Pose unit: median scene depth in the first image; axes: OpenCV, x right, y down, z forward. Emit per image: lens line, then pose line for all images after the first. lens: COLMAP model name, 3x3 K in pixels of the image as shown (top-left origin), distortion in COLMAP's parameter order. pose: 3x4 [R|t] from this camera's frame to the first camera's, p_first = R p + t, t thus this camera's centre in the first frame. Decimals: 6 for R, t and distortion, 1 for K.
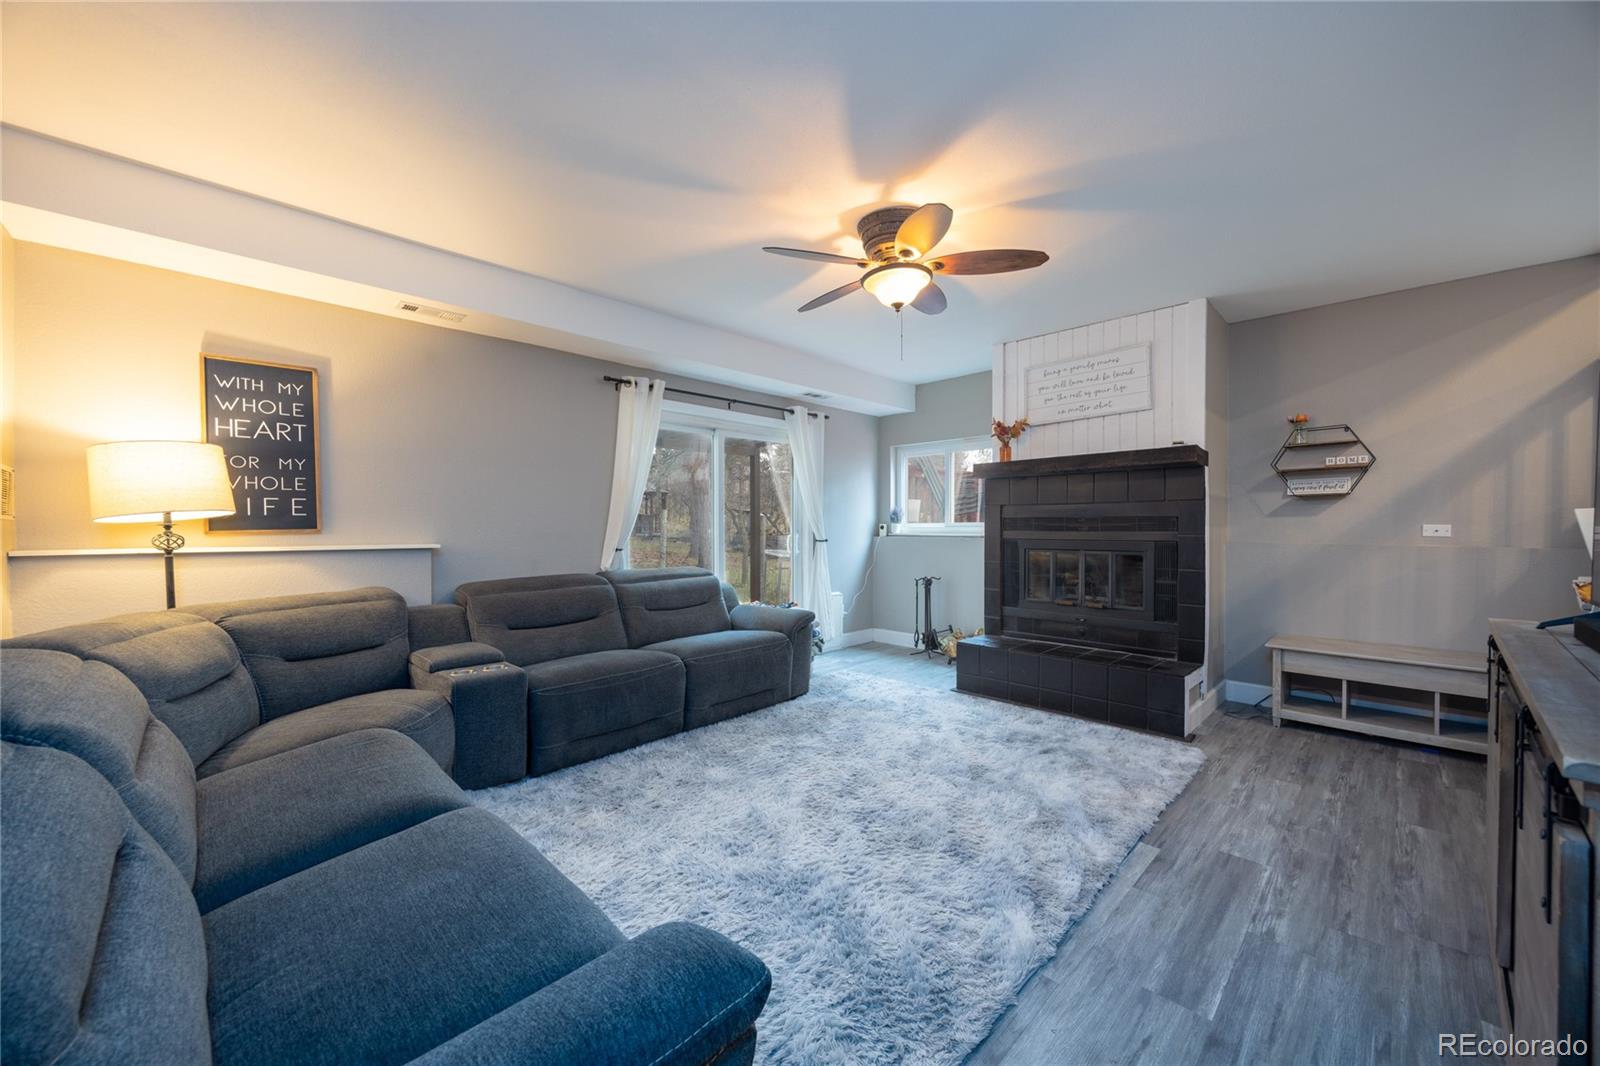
lens RADIAL K [[611.7, 0, 810.6], [0, 611.7, 533.1], [0, 0, 1]] dist [-0.001884, -0.000086]
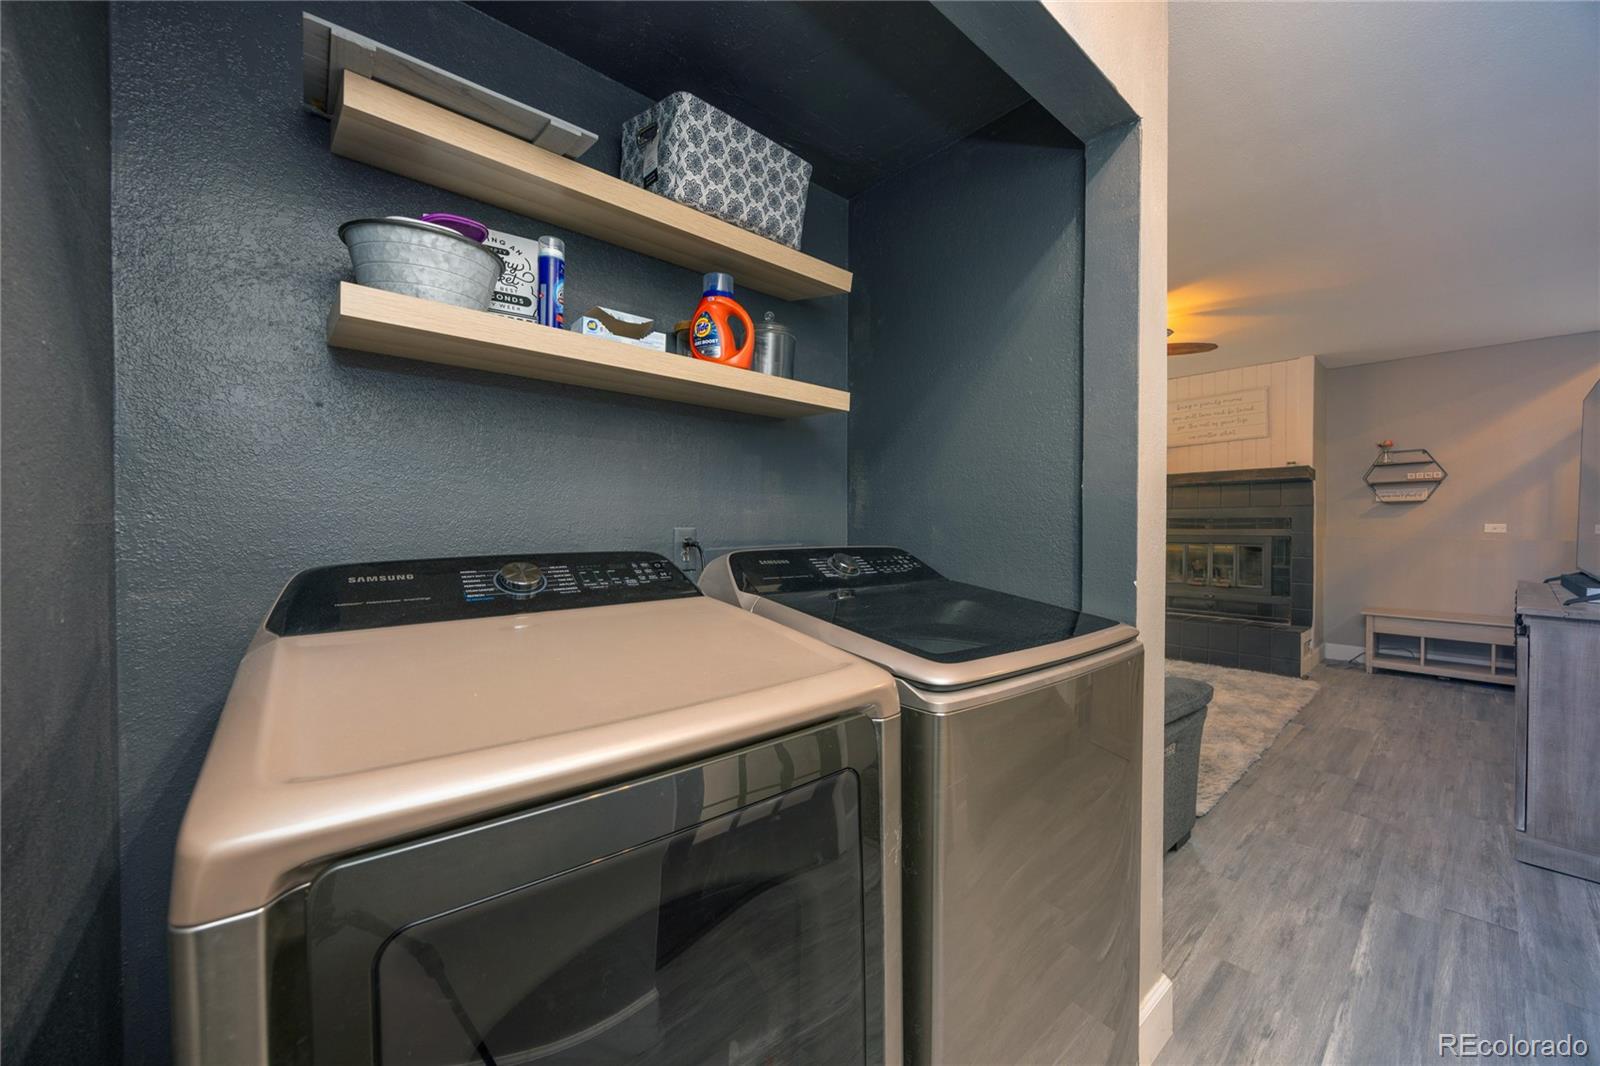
lens RADIAL K [[611.7, 0, 810.6], [0, 611.7, 533.1], [0, 0, 1]] dist [-0.001884, -0.000086]
pose [[0.998158, 0.000697, -0.060667, -0.392841], [-0.000580, 0.999998, 0.001951, 0.004827], [0.060669, -0.001912, 0.998156, -0.427300]]
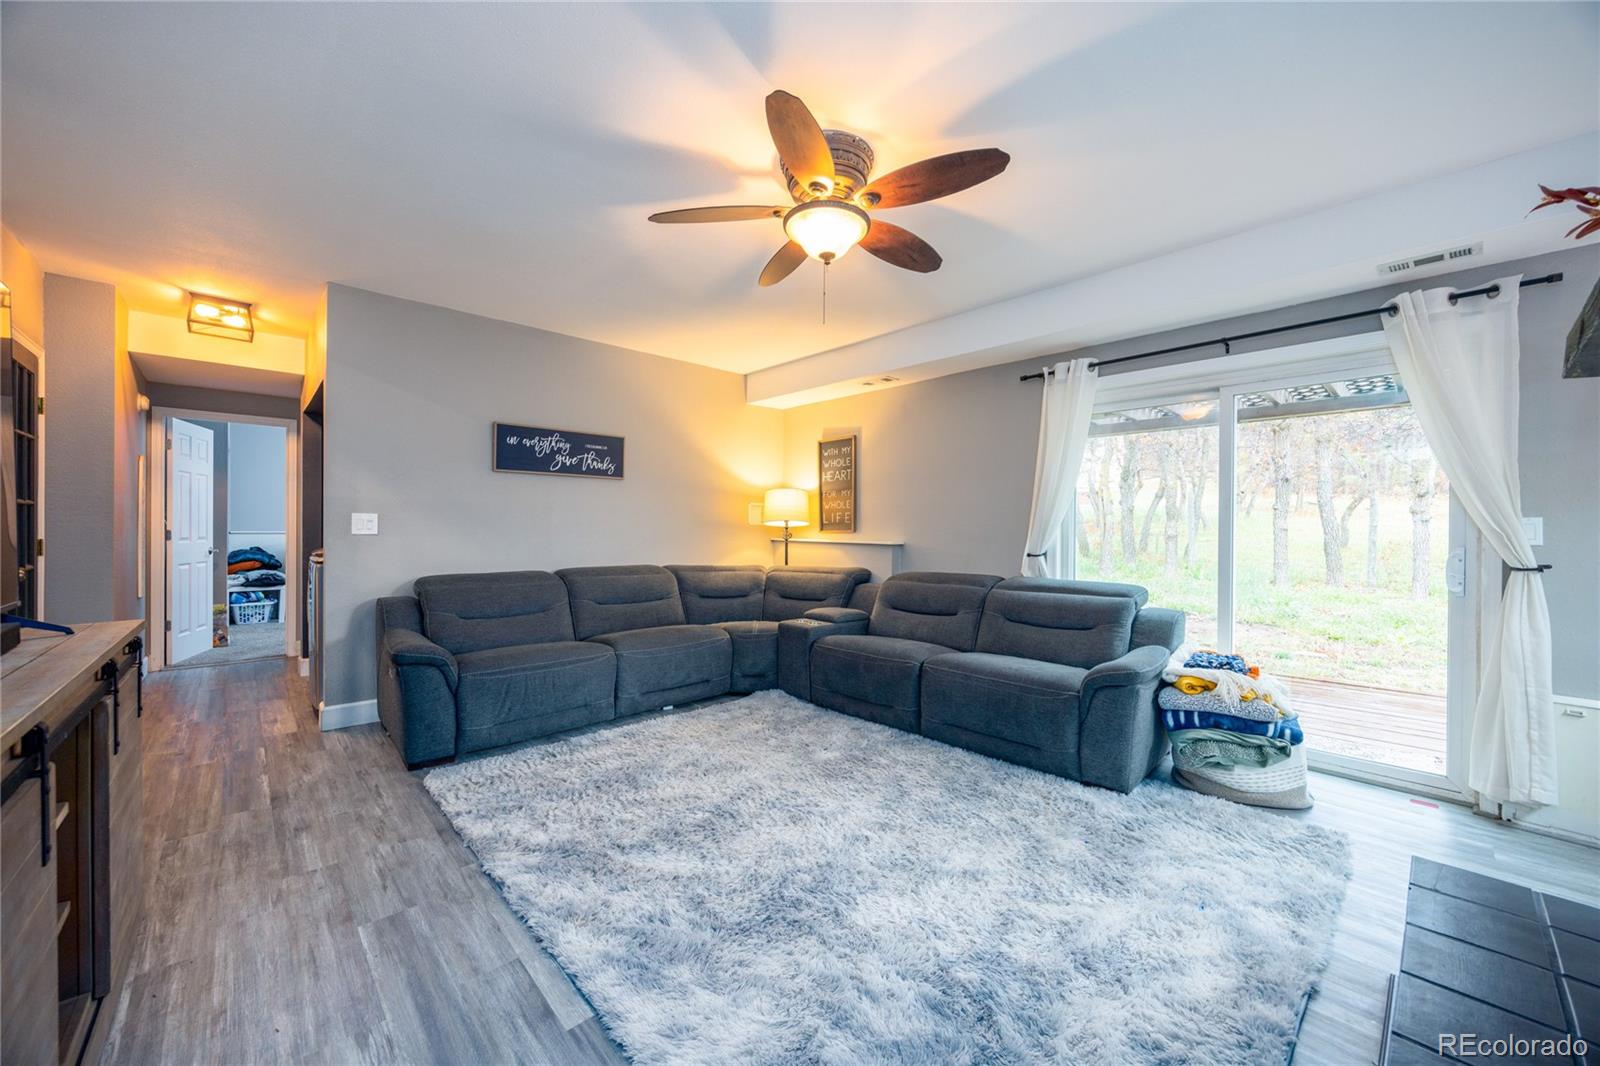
lens RADIAL K [[612.4, 0, 793.0], [0, 612.4, 531.6], [0, 0, 1]] dist [-0.003045, -0.000272]
pose [[-0.060255, 0.006575, -0.998161, 0.747588], [-0.020428, 0.999761, 0.007819, -0.011050], [0.997974, 0.020862, -0.060106, 0.790538]]
